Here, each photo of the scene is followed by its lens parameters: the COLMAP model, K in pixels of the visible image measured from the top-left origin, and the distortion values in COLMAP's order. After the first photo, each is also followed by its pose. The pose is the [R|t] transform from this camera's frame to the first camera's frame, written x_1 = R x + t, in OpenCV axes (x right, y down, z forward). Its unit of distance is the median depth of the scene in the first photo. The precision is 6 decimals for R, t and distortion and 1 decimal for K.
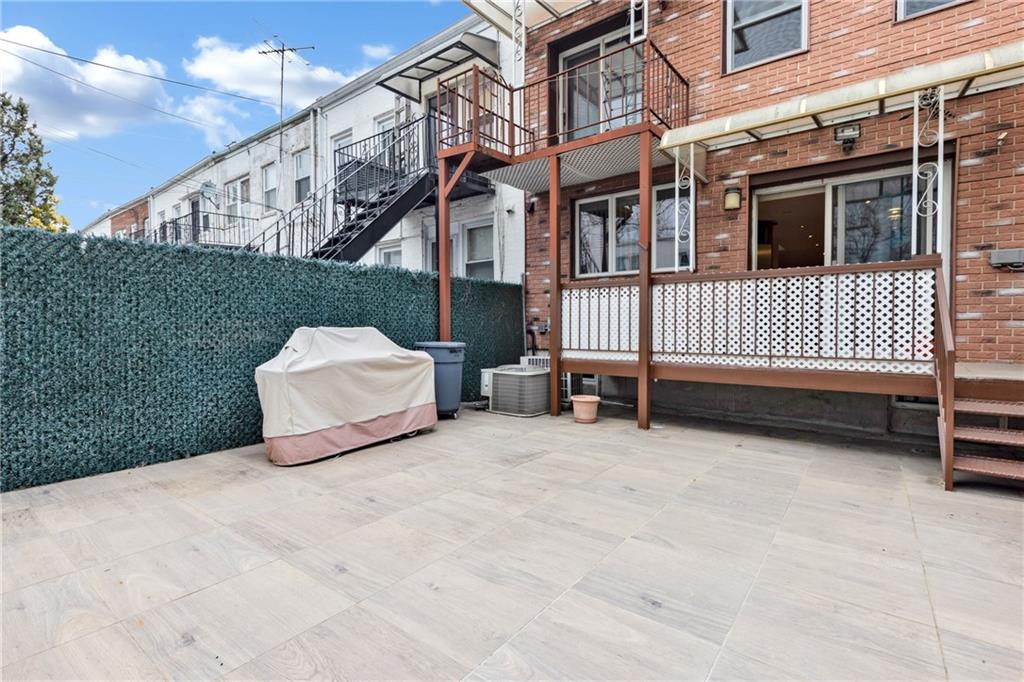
lens RADIAL K [[477.8, 0, 510.8], [0, 477.8, 339.6], [0, 0, 1]] dist [-0.004427, 0.002001]
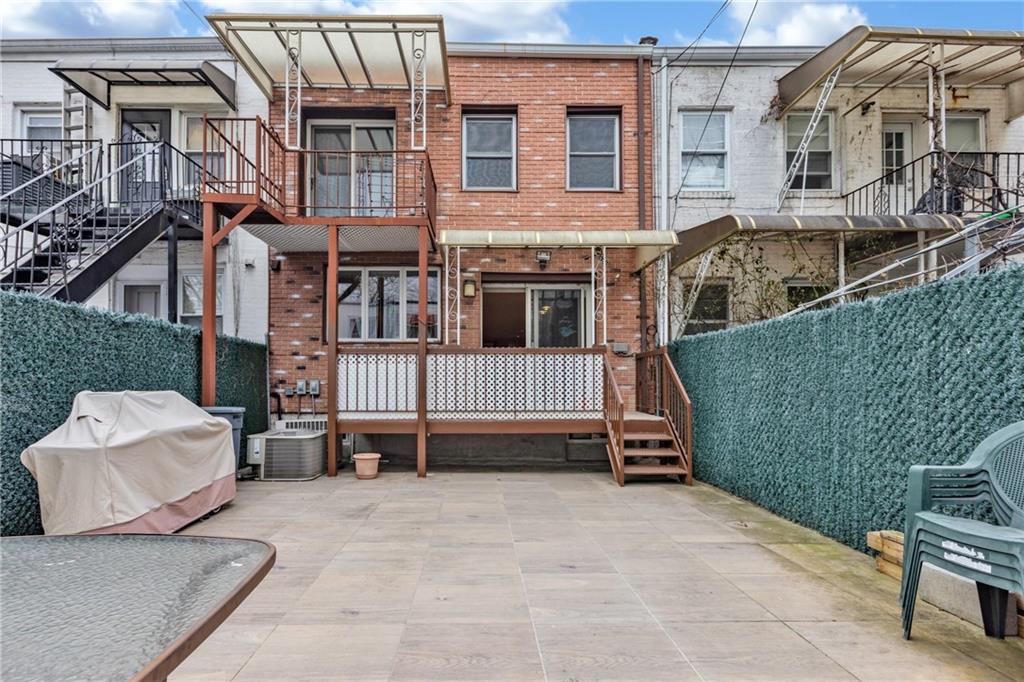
lens RADIAL K [[477.8, 0, 502.0], [0, 477.8, 383.5], [0, 0, 1]] dist [-0.004427, 0.002001]
pose [[0.775750, 0.006513, 0.631007, -0.292001], [0.016706, 0.999384, -0.030853, -0.002214], [-0.630819, 0.034476, 0.775163, -0.032659]]
